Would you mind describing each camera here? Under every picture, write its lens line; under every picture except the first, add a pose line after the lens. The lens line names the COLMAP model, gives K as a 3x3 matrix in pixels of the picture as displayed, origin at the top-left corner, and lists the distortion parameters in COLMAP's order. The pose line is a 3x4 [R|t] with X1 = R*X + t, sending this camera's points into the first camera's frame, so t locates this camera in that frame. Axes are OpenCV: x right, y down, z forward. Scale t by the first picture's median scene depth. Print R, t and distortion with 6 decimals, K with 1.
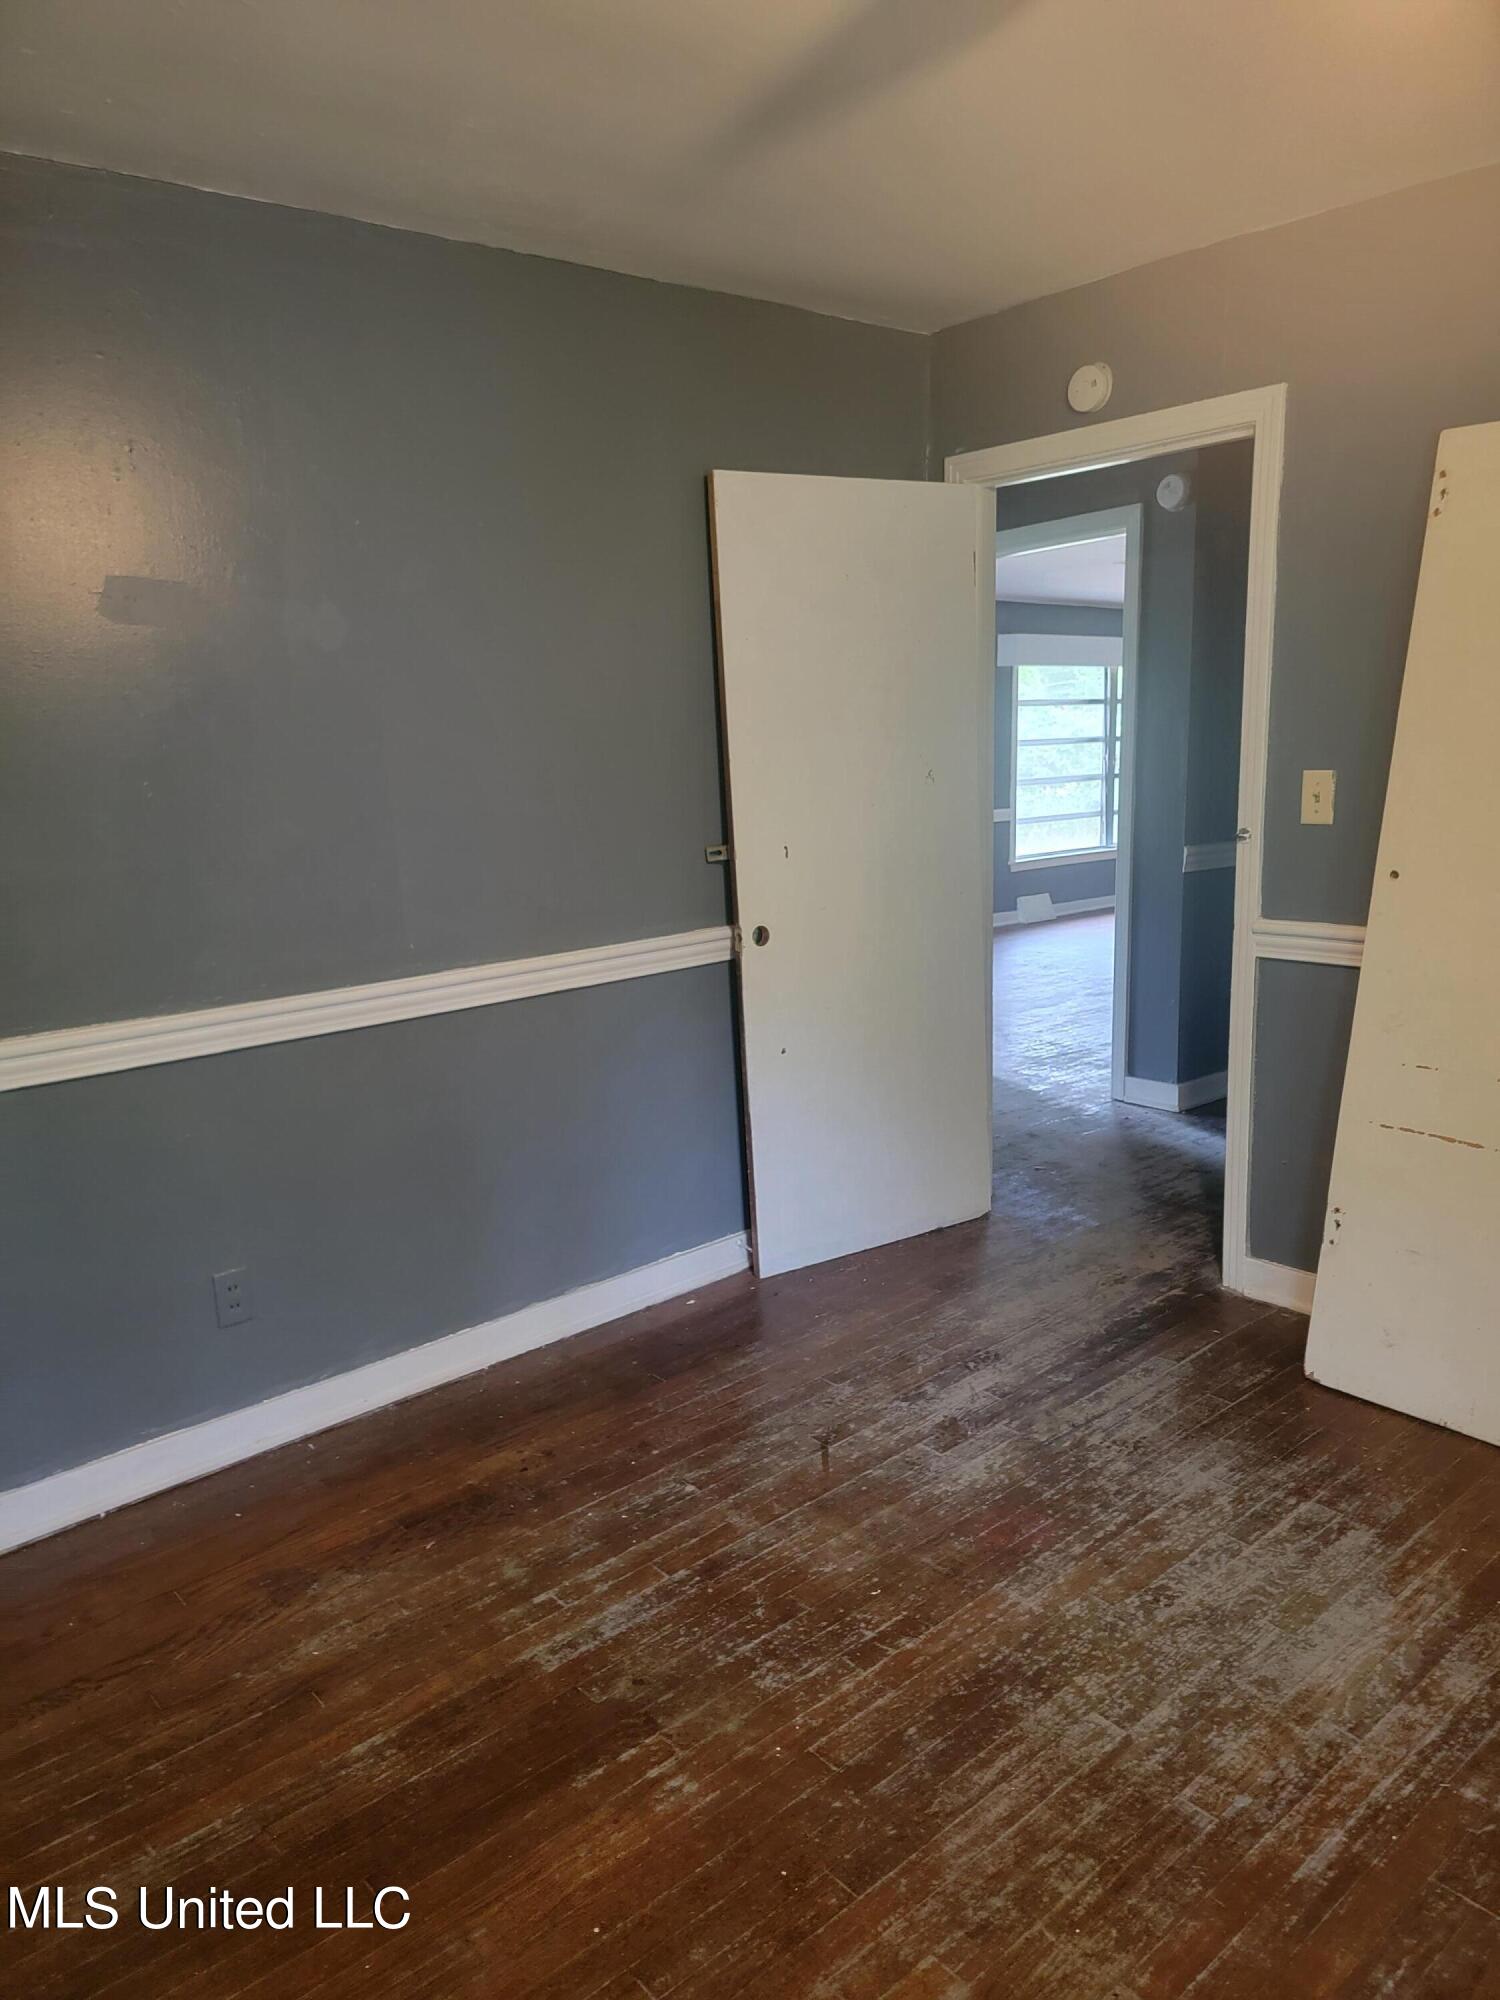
lens RADIAL K [[1388.5, 0, 750.0], [0, 1388.5, 1001.4], [0, 0, 1]] dist [0.001435, 0.000391]
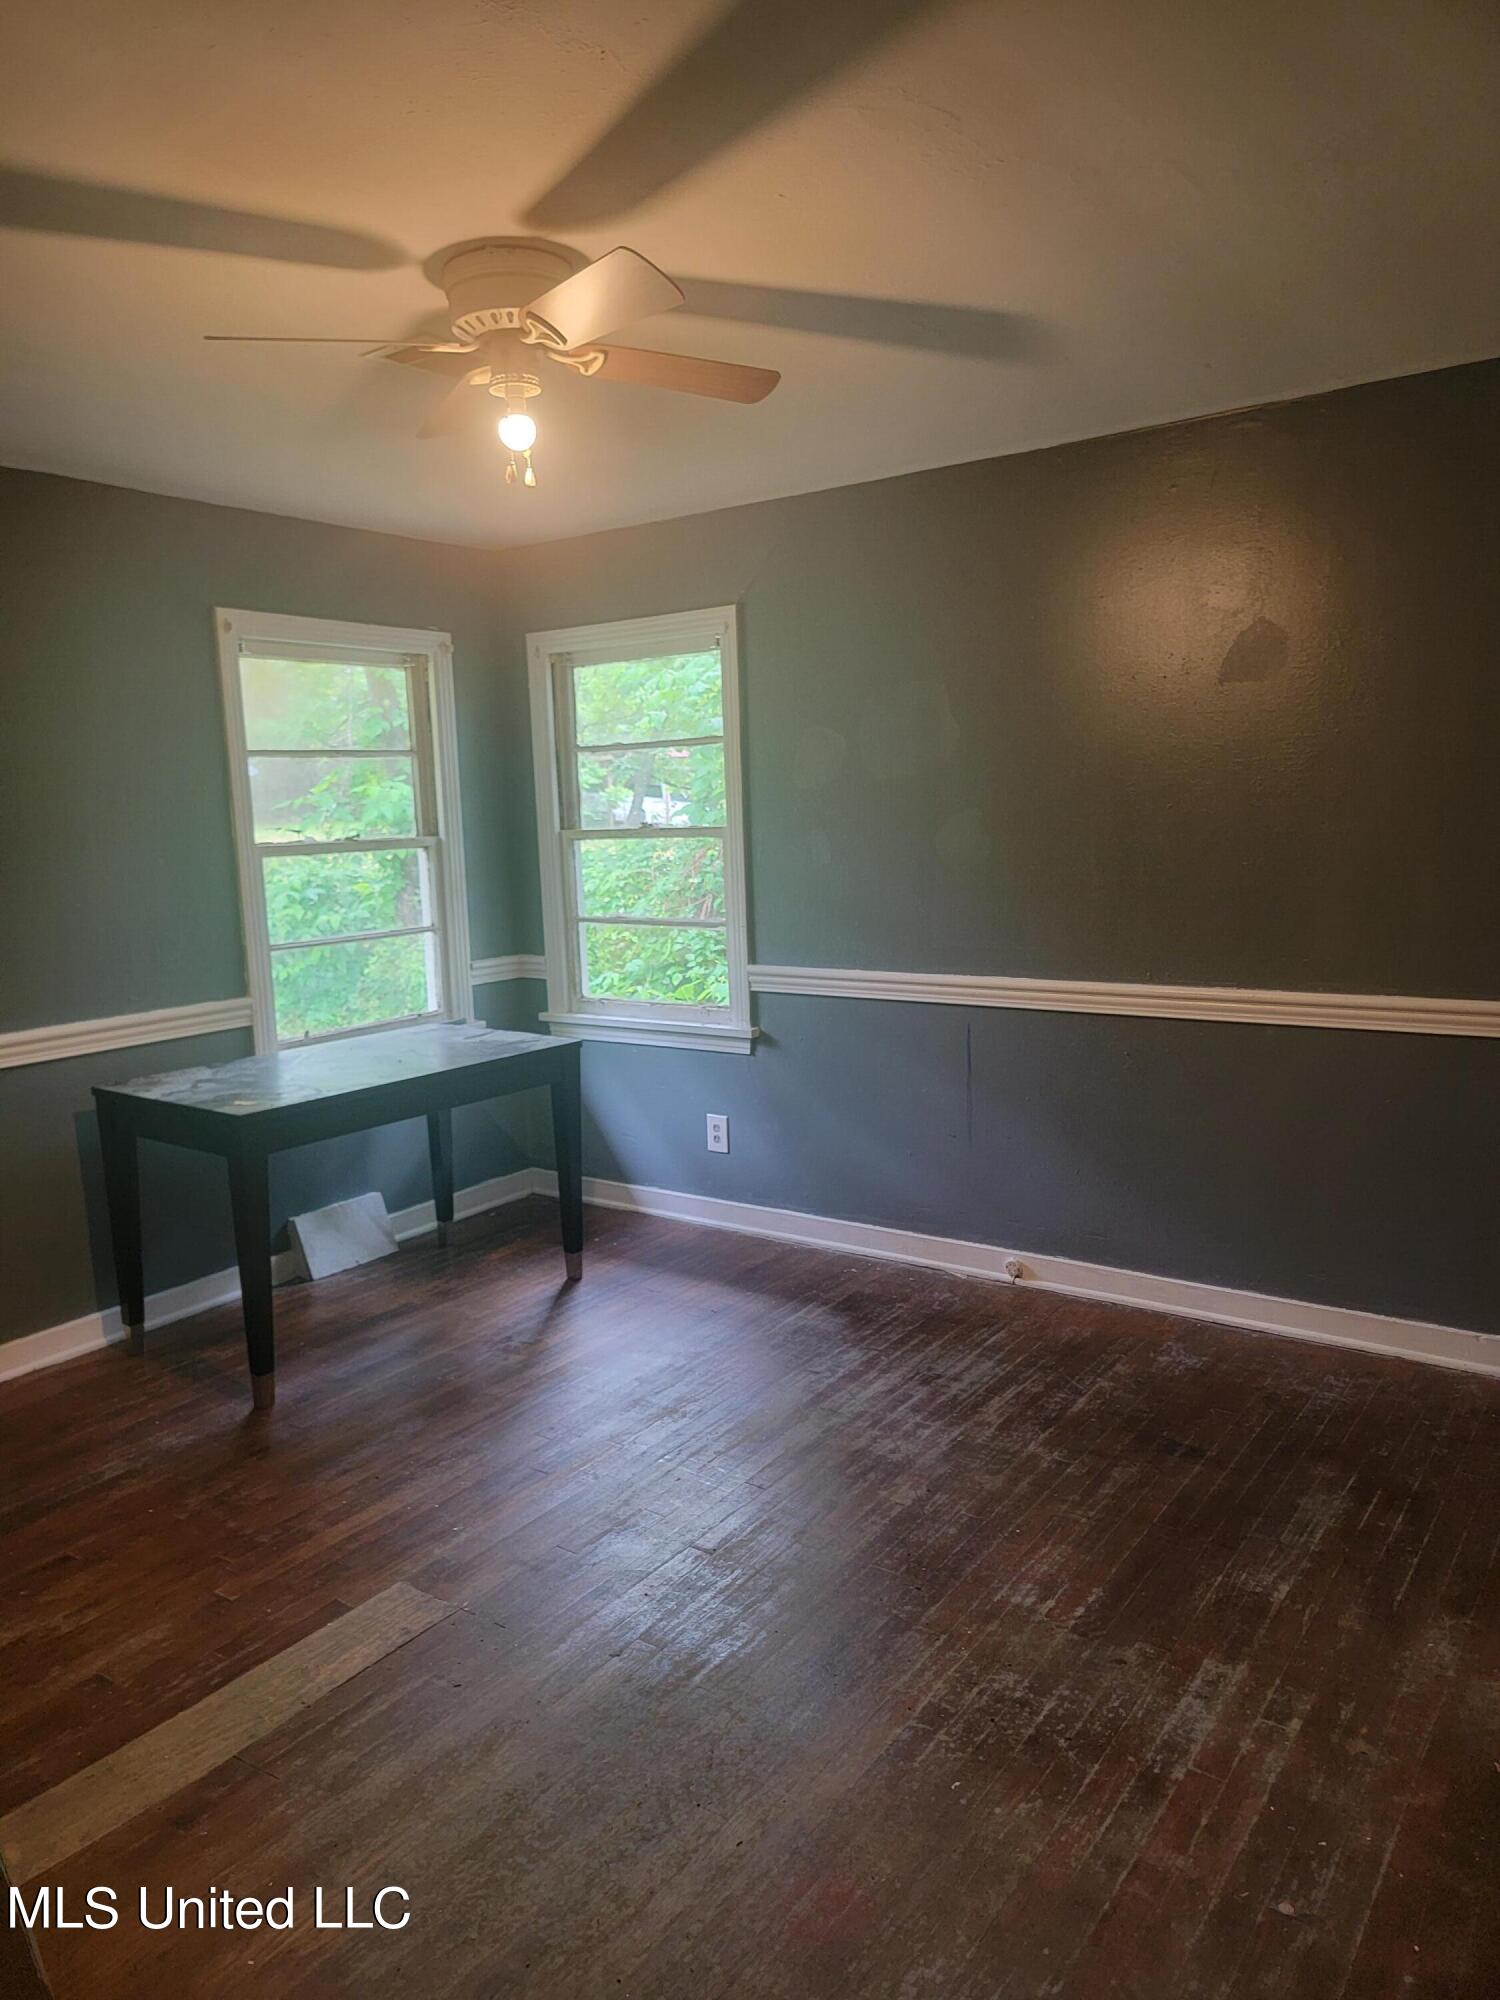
lens RADIAL K [[1388.5, 0, 748.8], [0, 1388.5, 1000.4], [0, 0, 1]] dist [0.001435, 0.000391]
pose [[-0.967435, 0.111625, -0.227176, 0.393557], [0.028938, 0.940398, 0.338843, -0.384801], [0.251459, 0.321234, -0.913004, 1.739946]]
